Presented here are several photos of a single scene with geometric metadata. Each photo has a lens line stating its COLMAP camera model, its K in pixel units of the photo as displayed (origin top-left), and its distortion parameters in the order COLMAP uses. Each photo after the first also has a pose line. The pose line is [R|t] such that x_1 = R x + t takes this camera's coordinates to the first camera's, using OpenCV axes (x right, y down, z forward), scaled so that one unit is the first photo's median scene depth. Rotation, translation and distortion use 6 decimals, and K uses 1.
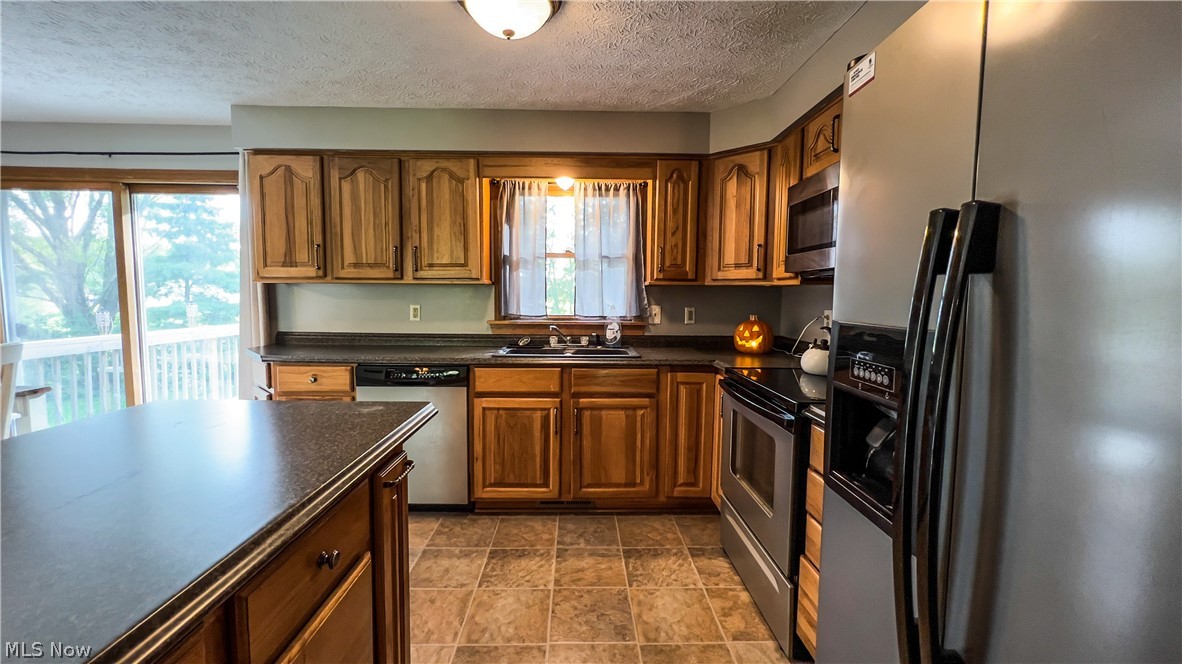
lens RADIAL K [[472.6, 0, 589.7], [0, 472.6, 330.7], [0, 0, 1]] dist [-0.000256, 0.000061]
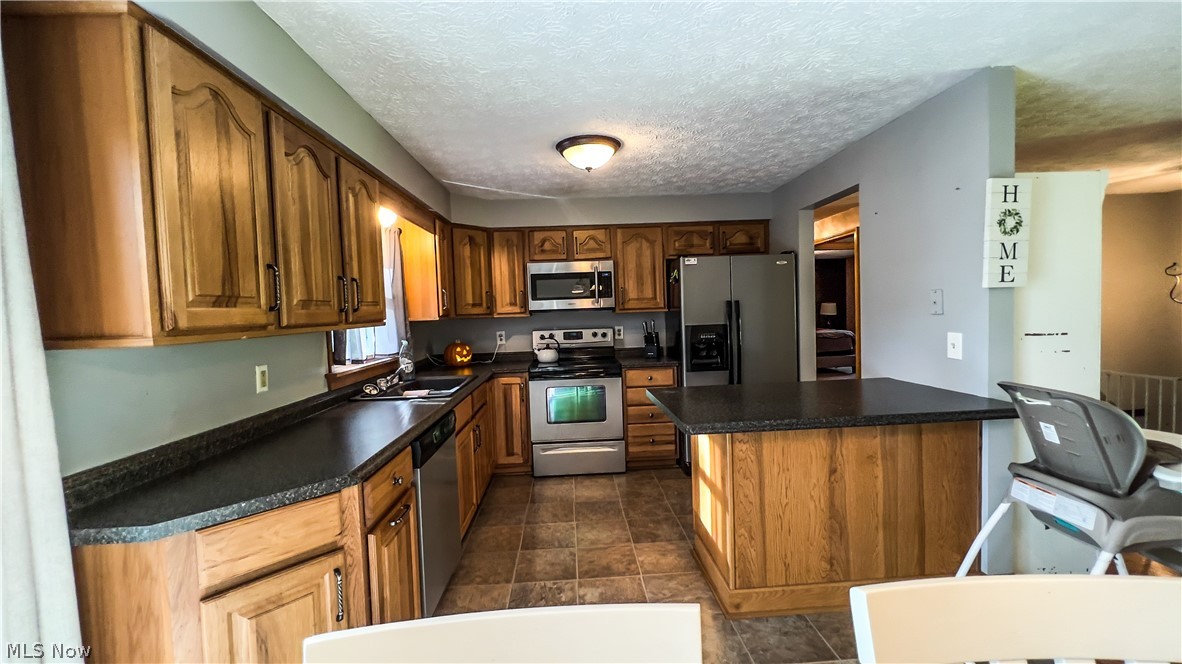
lens RADIAL K [[472.6, 0, 589.7], [0, 472.6, 330.7], [0, 0, 1]] dist [-0.000256, 0.000061]
pose [[-0.023129, -0.053989, 0.998274, -1.133798], [0.113028, 0.991997, 0.056268, -0.099086], [-0.993323, 0.114135, -0.016841, 0.670608]]
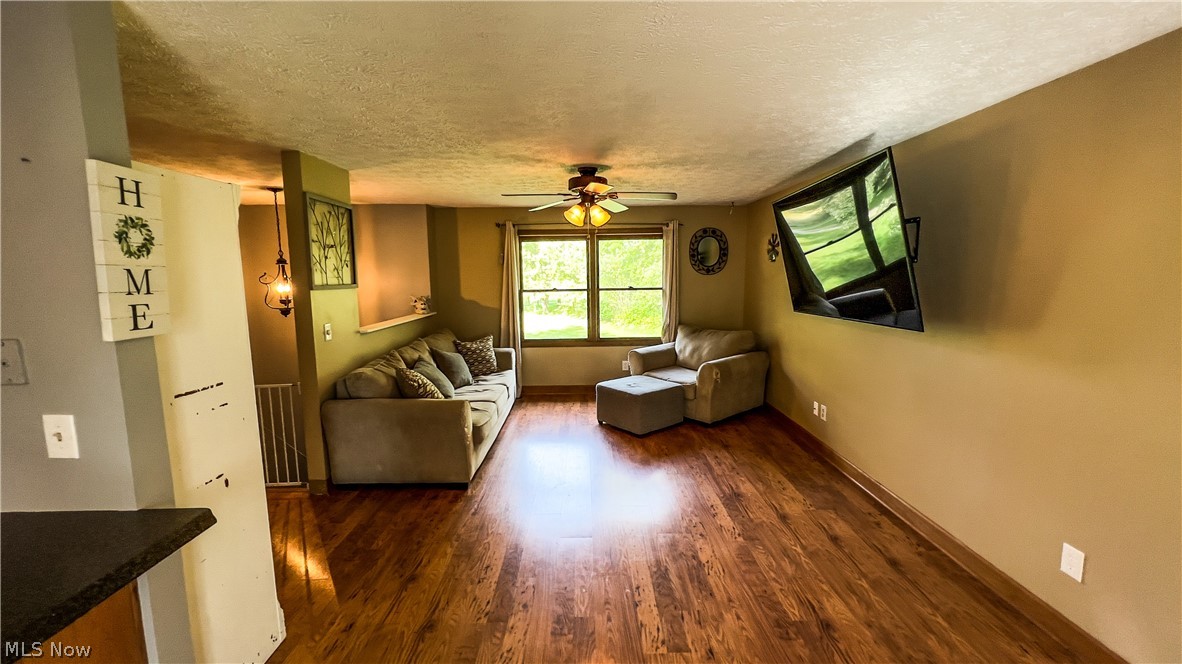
lens RADIAL K [[472.6, 0, 589.7], [0, 472.6, 330.7], [0, 0, 1]] dist [-0.000256, 0.000061]
pose [[-0.999877, -0.002709, 0.015447, -0.874981], [0.000499, 0.978970, 0.204005, -0.154786], [-0.015675, 0.203988, -0.978848, 0.469604]]
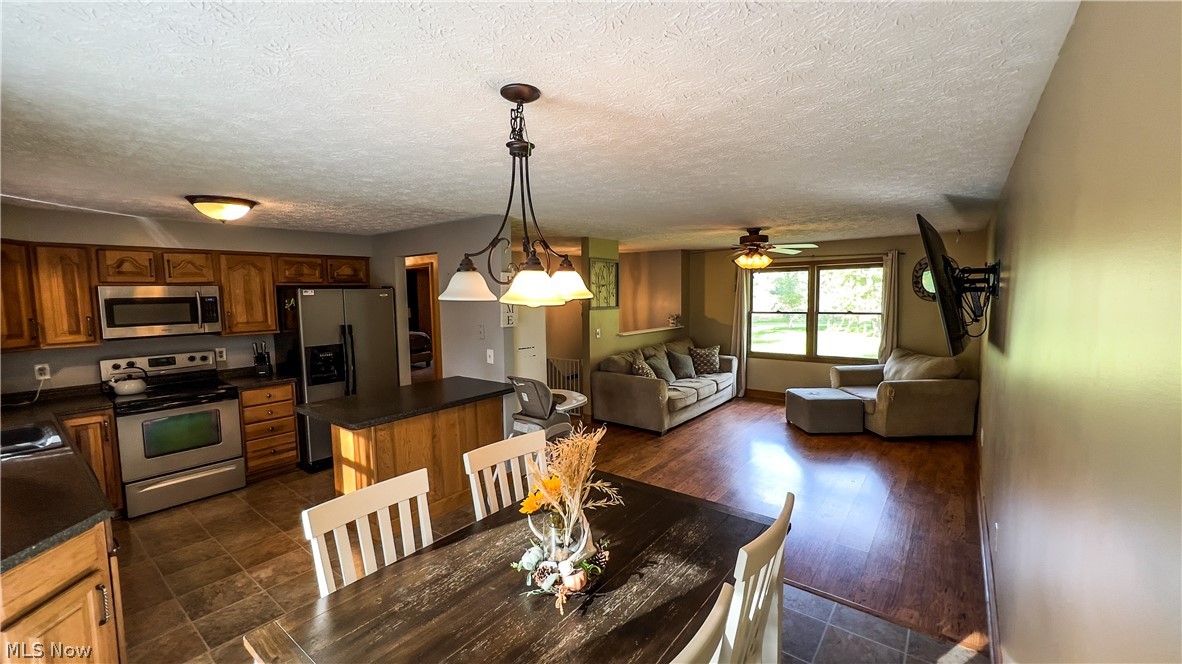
lens RADIAL K [[472.6, 0, 589.7], [0, 472.6, 330.7], [0, 0, 1]] dist [-0.000256, 0.000061]
pose [[-0.771205, -0.052922, 0.634384, -1.528234], [0.055983, 0.987039, 0.150398, -0.244485], [-0.634121, 0.151503, -0.758246, 0.960197]]
